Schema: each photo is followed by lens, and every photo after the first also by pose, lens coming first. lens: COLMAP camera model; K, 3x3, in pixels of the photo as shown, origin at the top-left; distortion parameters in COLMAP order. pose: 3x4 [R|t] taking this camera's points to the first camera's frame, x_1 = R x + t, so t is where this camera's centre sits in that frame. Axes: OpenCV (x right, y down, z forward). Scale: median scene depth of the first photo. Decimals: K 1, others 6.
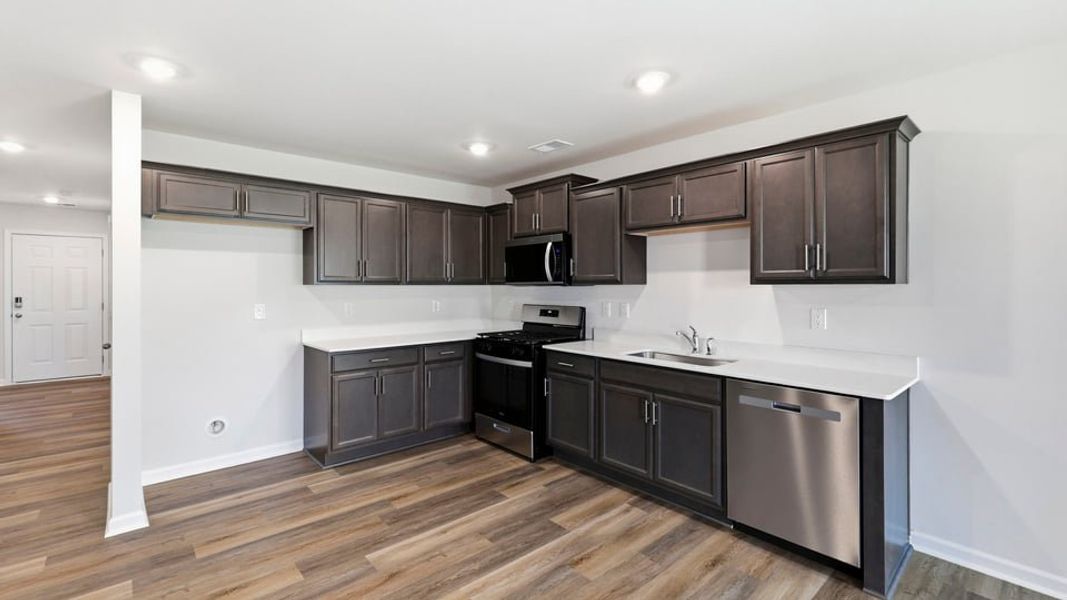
lens RADIAL K [[459.6, 0, 523.5], [0, 459.6, 288.0], [0, 0, 1]] dist [0.007786, -0.000166]
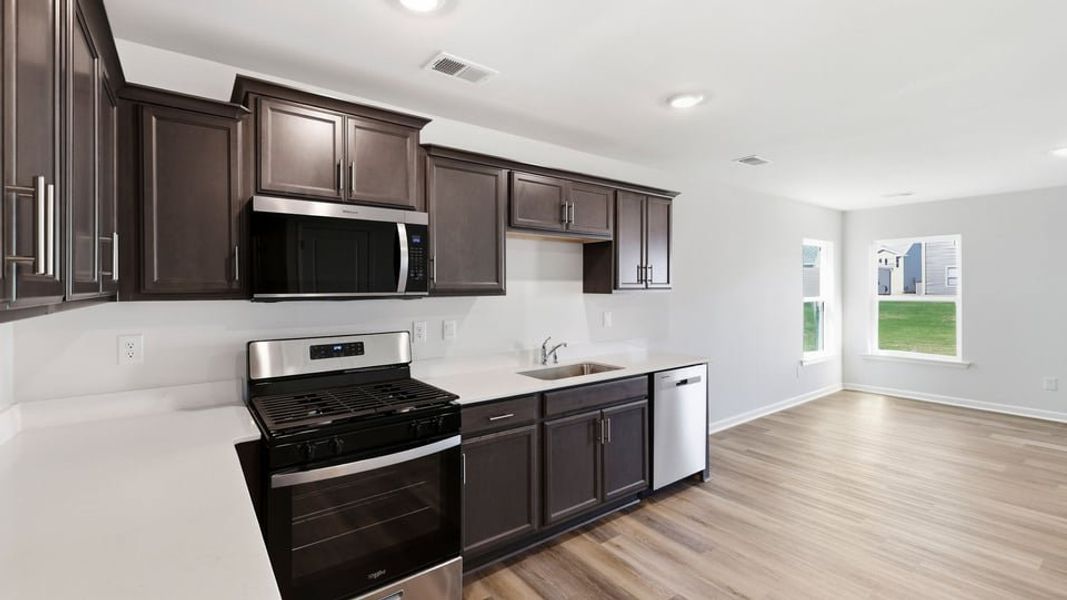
lens RADIAL K [[459.6, 0, 523.5], [0, 459.6, 288.0], [0, 0, 1]] dist [0.007786, -0.000166]
pose [[0.084436, -0.001345, 0.996428, -0.558699], [0.007988, 0.999968, 0.000673, -0.020090], [-0.996397, 0.007902, 0.084444, 0.894539]]
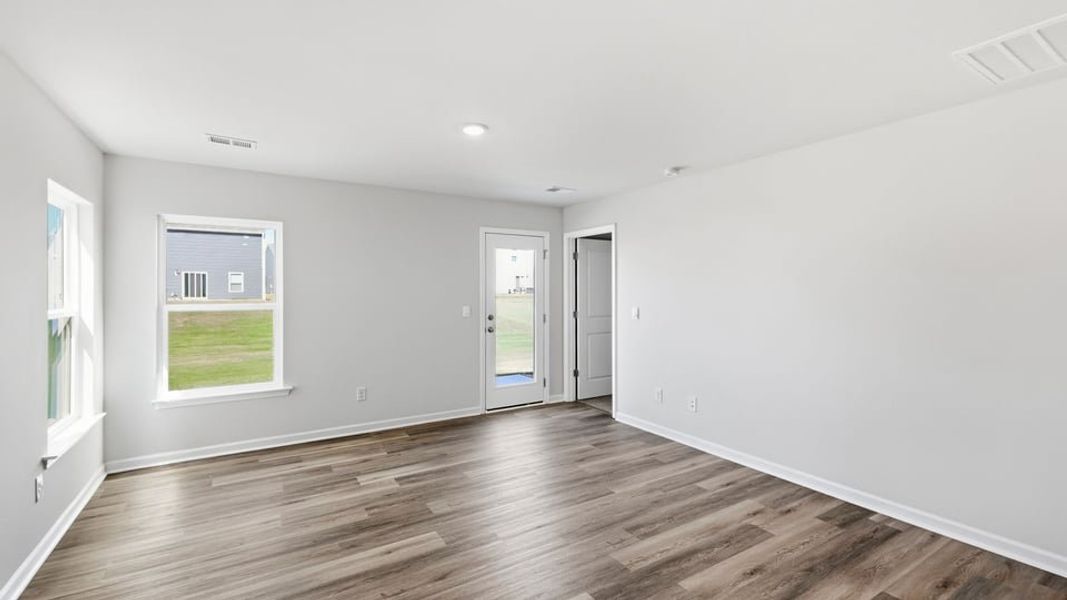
lens RADIAL K [[454.6, 0, 526.0], [0, 454.6, 292.7], [0, 0, 1]] dist [0.021533, -0.009152]
pose [[-0.986347, 0.001200, 0.164677, 0.306581], [0.001811, 0.999992, 0.003562, -0.006803], [-0.164671, 0.003812, -0.986341, 0.621936]]
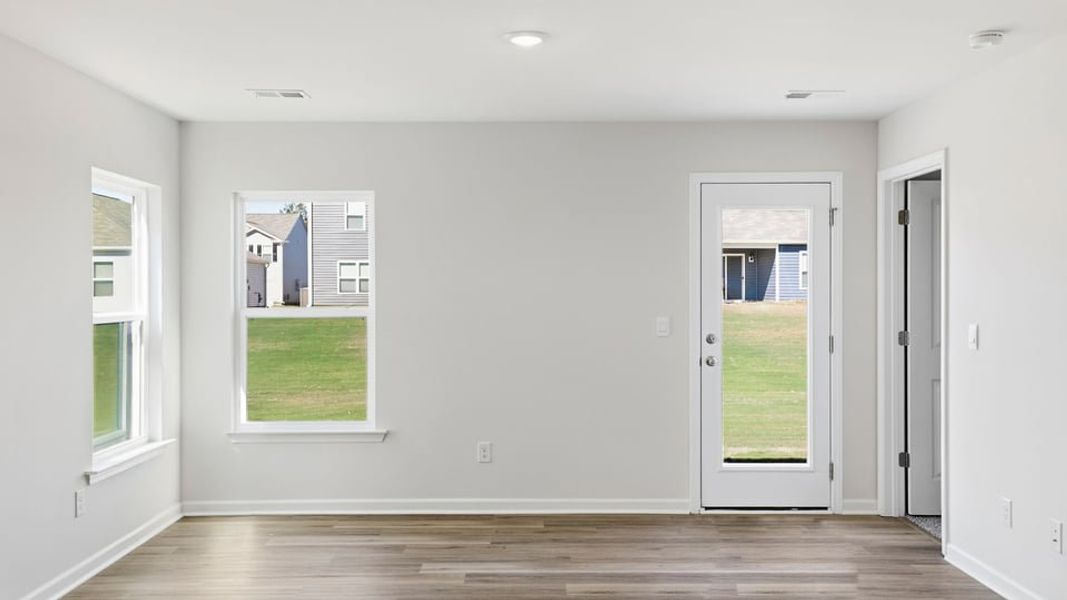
lens RADIAL K [[954.4, 0, 533.5], [0, 954.4, 300.0], [0, 0, 1]] dist [0.053115, 0.005341]
pose [[-0.757789, -0.004046, 0.652487, -0.213607], [0.003297, 0.999944, 0.010030, -0.007416], [-0.652491, 0.009752, -0.757734, 0.670509]]
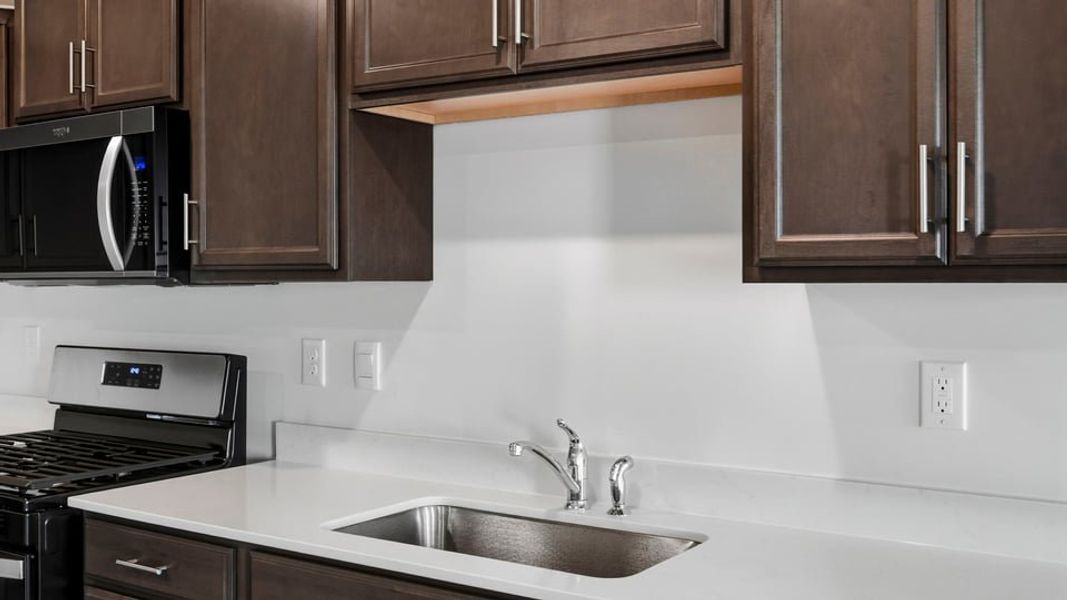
lens RADIAL K [[1080.6, 0, 519.0], [0, 1080.6, 285.2], [0, 0, 1]] dist [-0.017107, -0.007996]
pose [[0.965947, -0.000665, 0.258738, 0.143000], [0.000809, 1.000000, -0.000449, -0.004488], [-0.258737, 0.000643, 0.965948, 0.300911]]
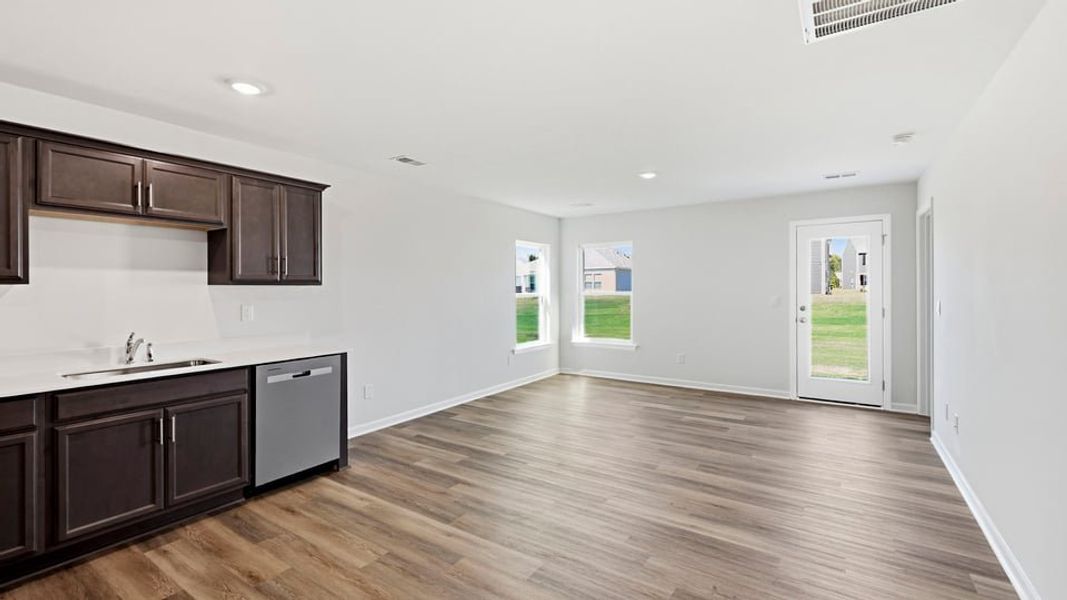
lens RADIAL K [[463.0, 0, 526.6], [0, 463.0, 287.6], [0, 0, 1]] dist [0.001468, -0.000173]
pose [[-0.252013, 0.002203, 0.967721, -0.619722], [0.007877, 0.999969, -0.000225, 0.003607], [-0.967692, 0.007566, -0.252022, 0.459916]]
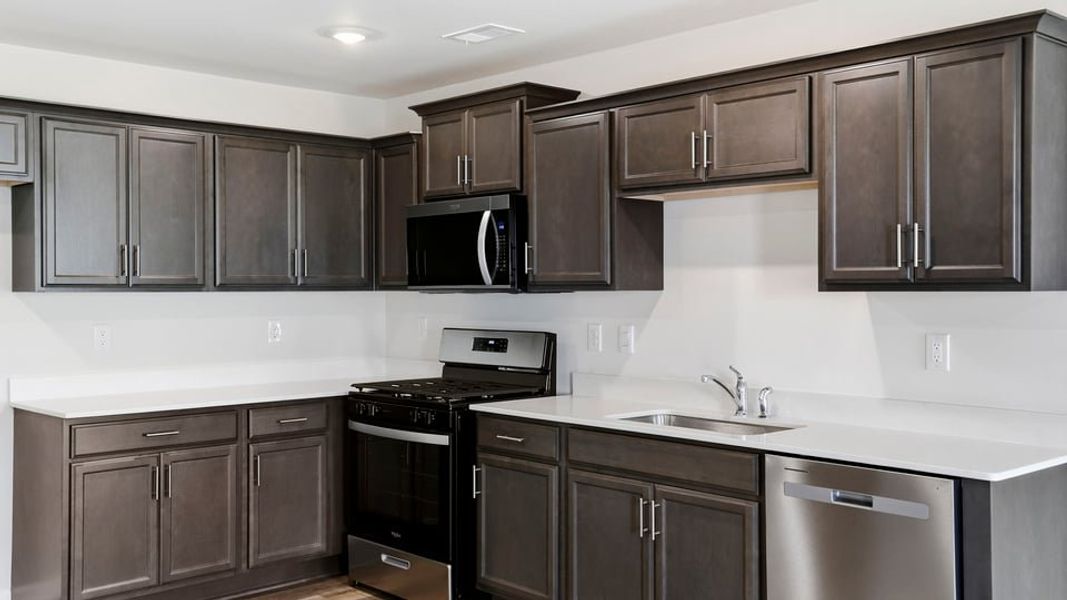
lens RADIAL K [[1030.4, 0, 518.1], [0, 1030.4, 293.4], [0, 0, 1]] dist [0.046204, 0.014569]
pose [[0.999705, -0.001804, 0.024232, 0.071604], [0.001799, 0.999998, 0.000236, -0.004724], [-0.024232, -0.000192, 0.999706, -0.213809]]
